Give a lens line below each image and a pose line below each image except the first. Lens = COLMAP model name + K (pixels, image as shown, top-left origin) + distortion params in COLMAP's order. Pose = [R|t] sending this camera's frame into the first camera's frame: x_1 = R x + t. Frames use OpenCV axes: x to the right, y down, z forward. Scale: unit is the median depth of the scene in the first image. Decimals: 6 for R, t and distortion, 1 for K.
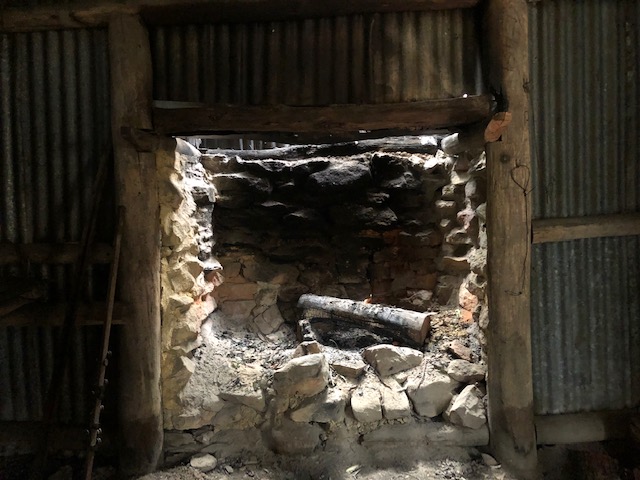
lens RADIAL K [[512.1, 0, 320.0], [0, 512.1, 239.5], [0, 0, 1]] dist [0.005133, -0.000221]
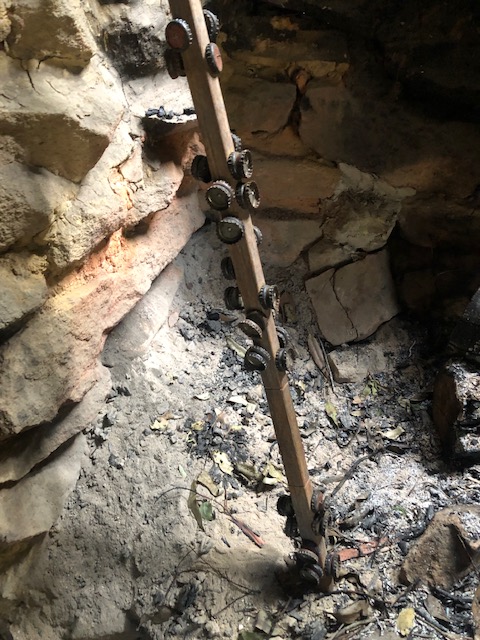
lens RADIAL K [[512.1, 0, 240.7], [0, 512.1, 320.4], [0, 0, 1]] dist [0.005133, -0.000221]
pose [[0.946303, 0.255203, -0.198448, -0.098031], [-0.096796, 0.809368, 0.579270, -0.012006], [0.308449, -0.528956, 0.790610, 0.719621]]
